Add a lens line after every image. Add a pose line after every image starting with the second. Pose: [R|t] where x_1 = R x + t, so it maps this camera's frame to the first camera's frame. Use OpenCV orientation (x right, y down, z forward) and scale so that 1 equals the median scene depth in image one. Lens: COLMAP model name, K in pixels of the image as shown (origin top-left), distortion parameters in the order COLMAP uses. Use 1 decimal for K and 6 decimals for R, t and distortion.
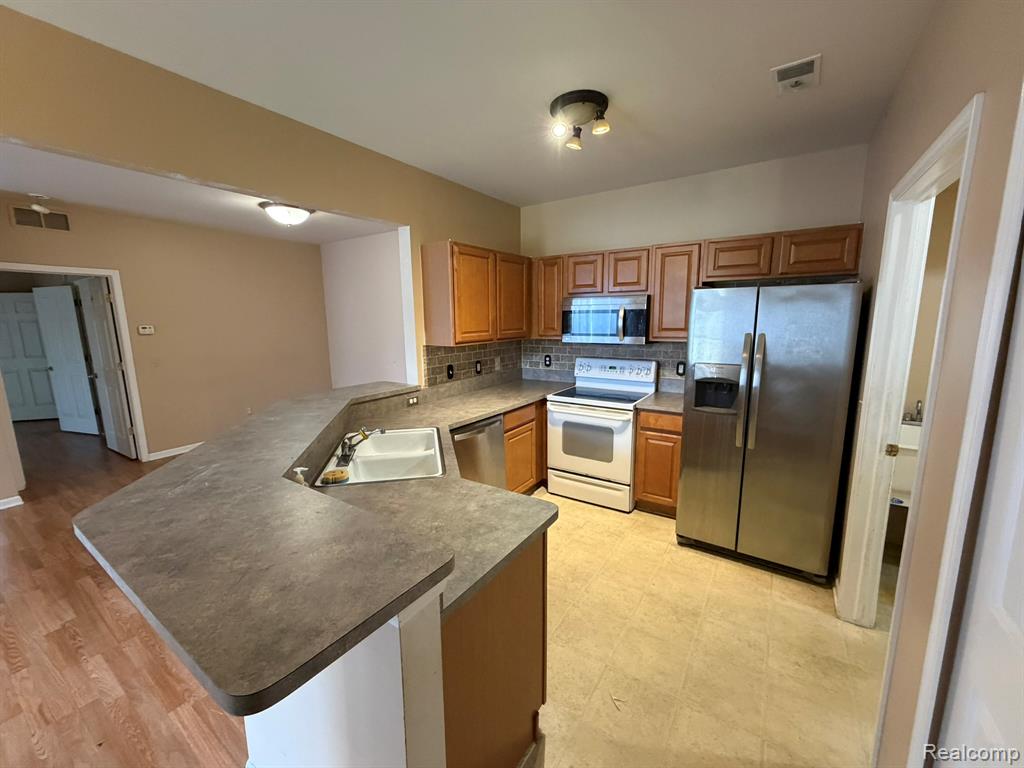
lens RADIAL K [[406.8, 0, 509.6], [0, 406.8, 383.0], [0, 0, 1]] dist [-0.000607, 0.000354]
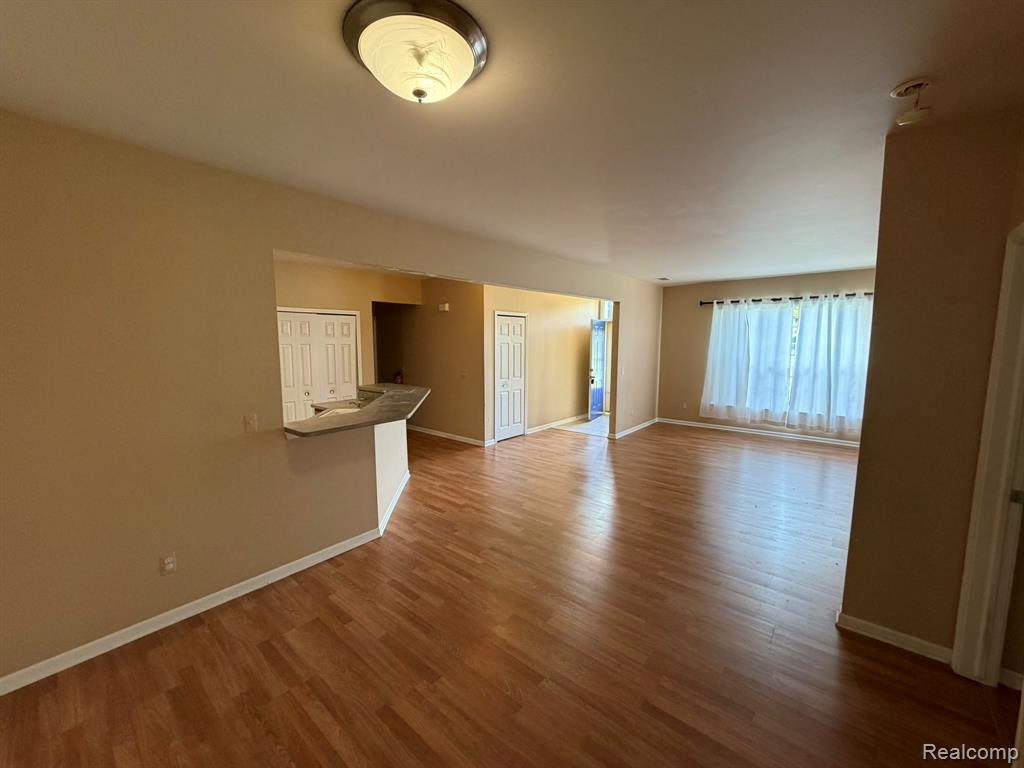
lens RADIAL K [[406.8, 0, 509.4], [0, 406.8, 384.0], [0, 0, 1]] dist [-0.000607, 0.000354]
pose [[-0.993429, 0.002958, 0.114413, -0.759041], [0.033336, 0.963799, 0.264539, -0.277012], [-0.109489, 0.266615, -0.957564, 1.618051]]
